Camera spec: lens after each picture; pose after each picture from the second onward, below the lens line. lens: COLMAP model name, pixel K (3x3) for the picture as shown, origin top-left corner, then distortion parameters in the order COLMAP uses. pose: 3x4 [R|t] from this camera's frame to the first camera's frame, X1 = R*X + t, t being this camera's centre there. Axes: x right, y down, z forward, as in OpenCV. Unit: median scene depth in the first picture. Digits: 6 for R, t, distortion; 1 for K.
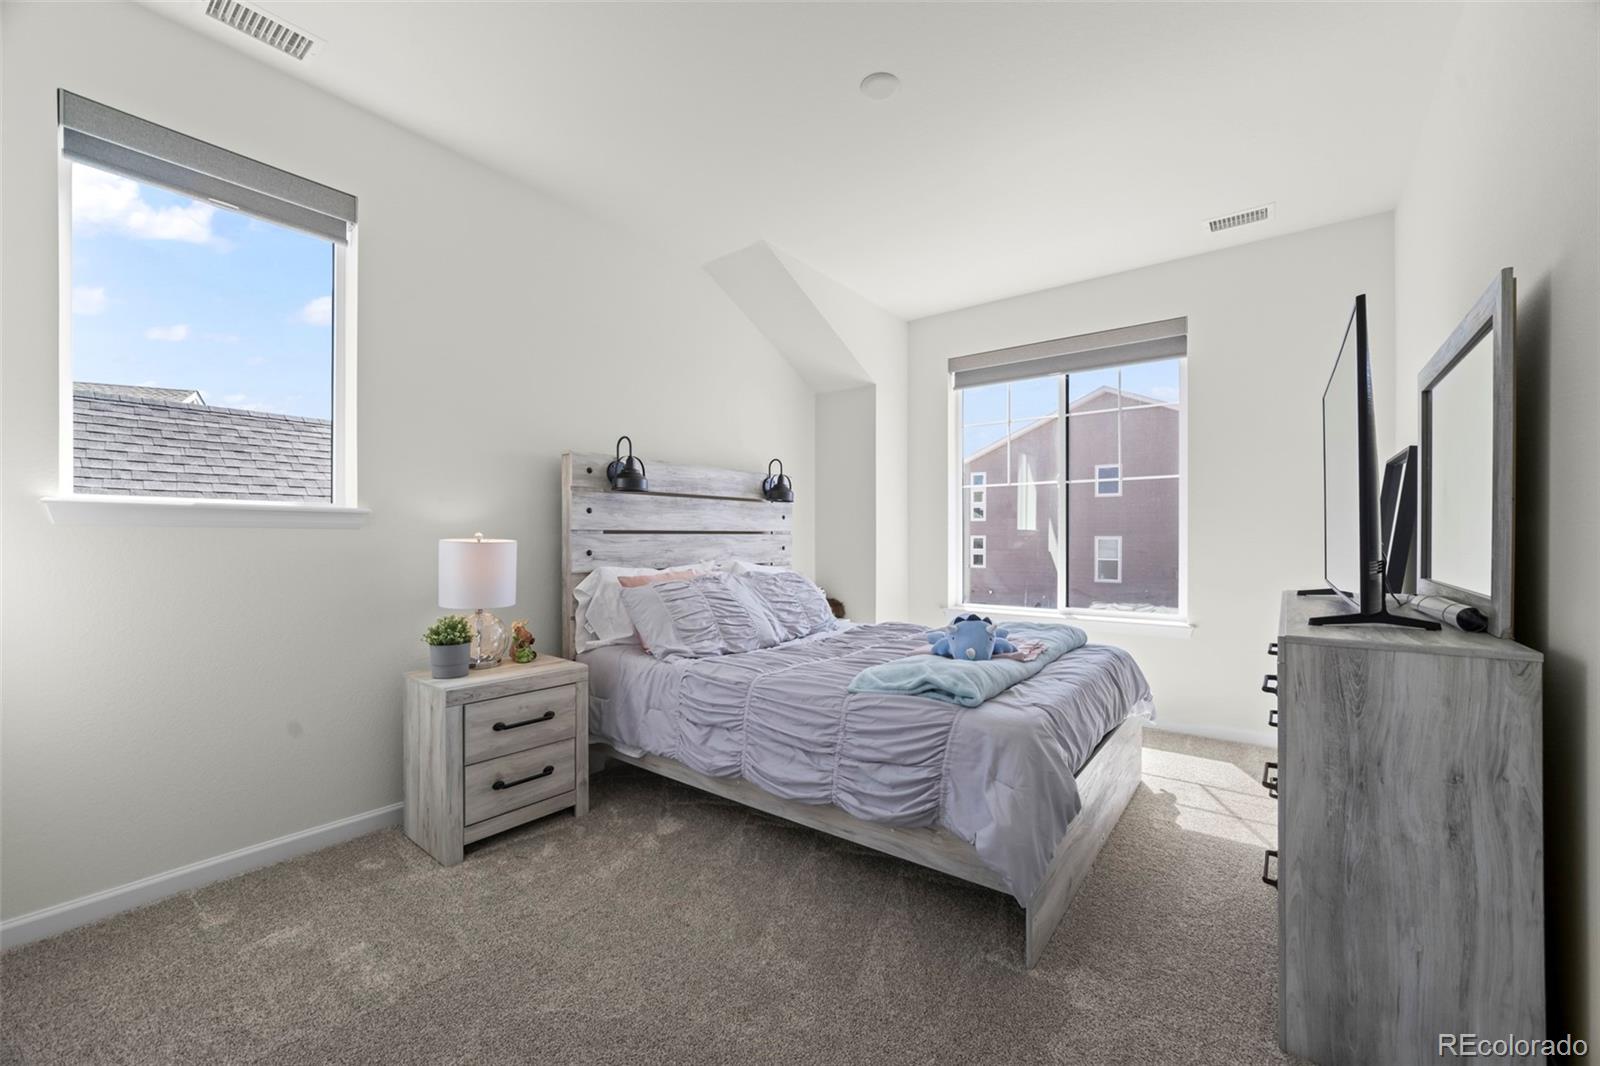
lens RADIAL K [[621.3, 0, 799.2], [0, 621.3, 539.6], [0, 0, 1]] dist [0.000708, 0.000154]
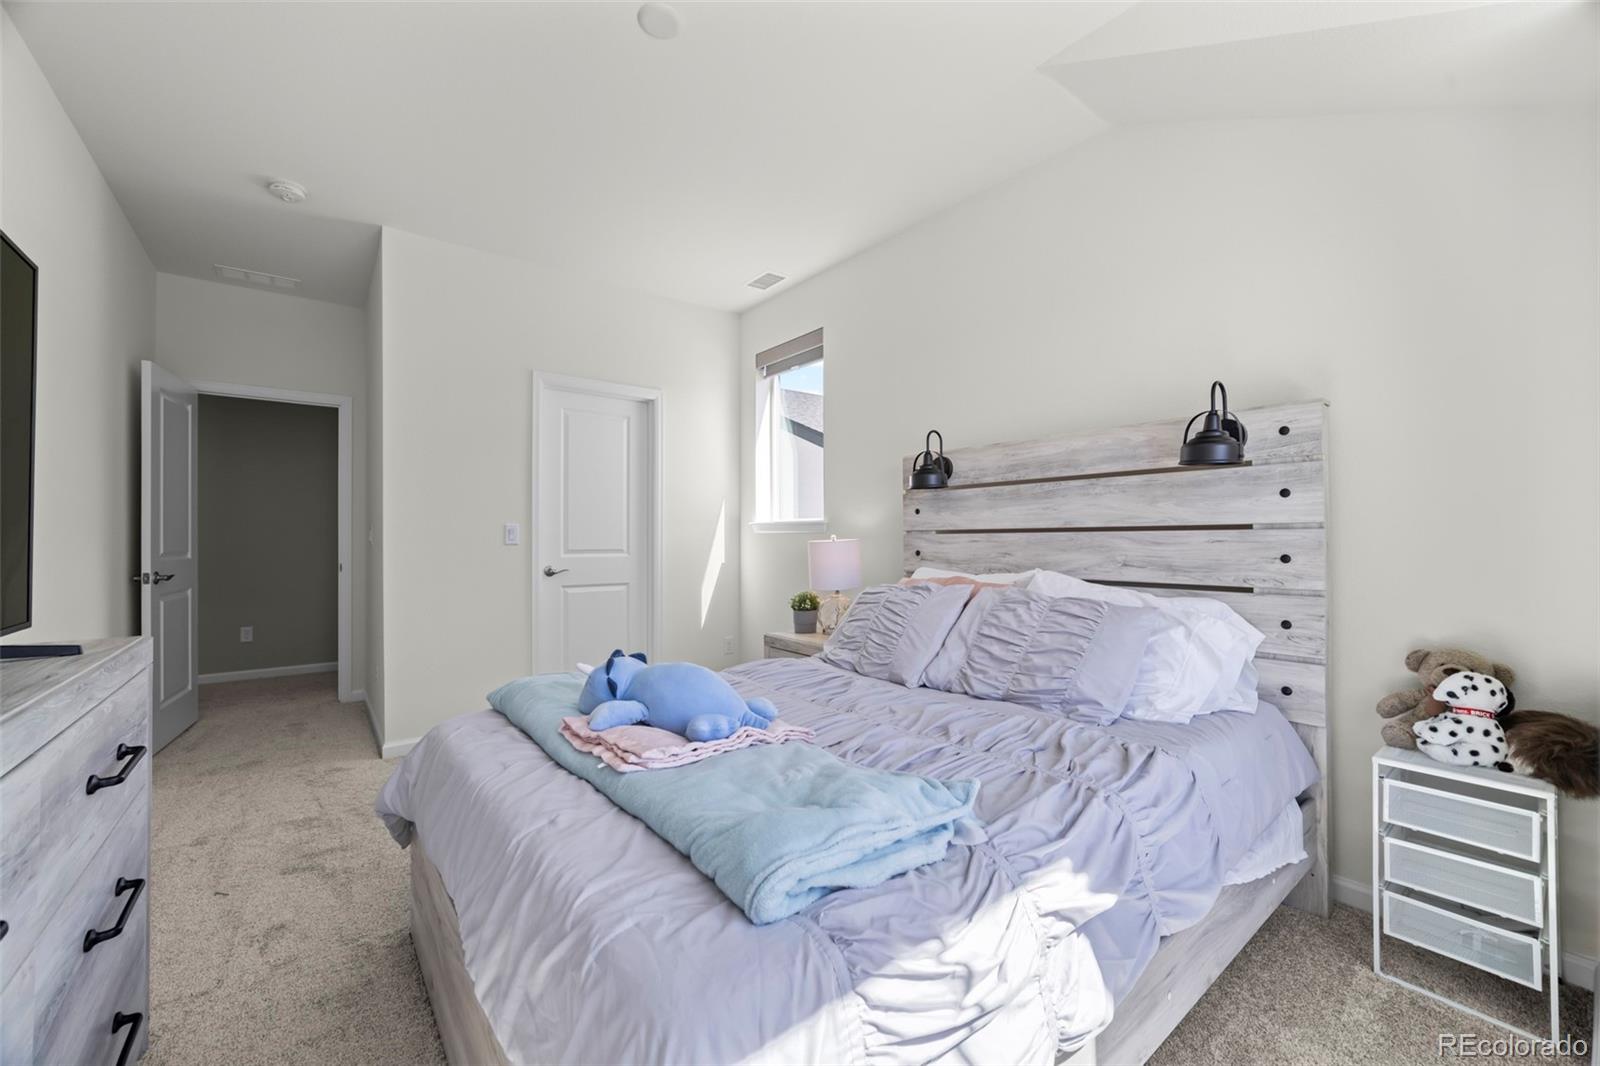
lens RADIAL K [[621.3, 0, 797.8], [0, 621.3, 532.3], [0, 0, 1]] dist [0.000708, 0.000154]
pose [[-0.221994, -0.002492, -0.975045, 0.615706], [0.006880, 0.999968, -0.004122, -0.008539], [0.975024, -0.007623, -0.221970, 0.904308]]
